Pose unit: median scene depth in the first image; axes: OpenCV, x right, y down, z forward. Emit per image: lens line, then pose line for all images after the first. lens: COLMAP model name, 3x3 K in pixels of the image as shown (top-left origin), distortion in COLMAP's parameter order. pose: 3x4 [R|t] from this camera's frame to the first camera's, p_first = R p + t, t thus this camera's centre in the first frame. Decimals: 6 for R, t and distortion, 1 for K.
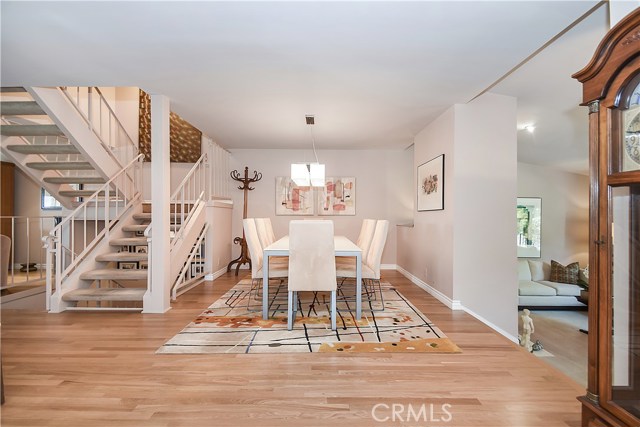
lens RADIAL K [[284.0, 0, 321.8], [0, 284.0, 224.1], [0, 0, 1]] dist [-0.000867, -0.000548]
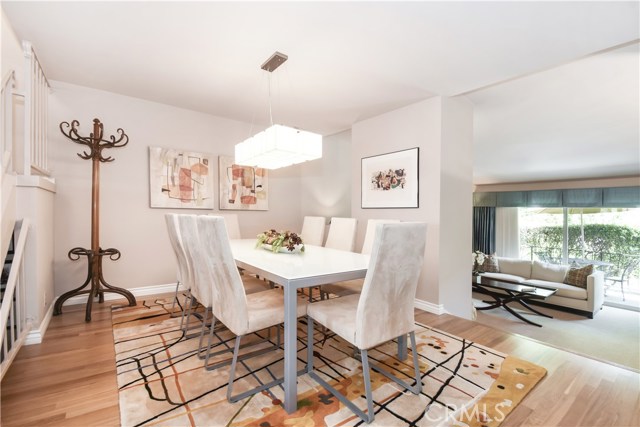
lens RADIAL K [[284.0, 0, 321.8], [0, 284.0, 224.1], [0, 0, 1]] dist [-0.000867, -0.000548]
pose [[0.802691, -0.005242, 0.596372, -0.232648], [-0.003771, 0.999897, 0.013865, -0.006161], [-0.596383, -0.013378, 0.802589, 0.281146]]
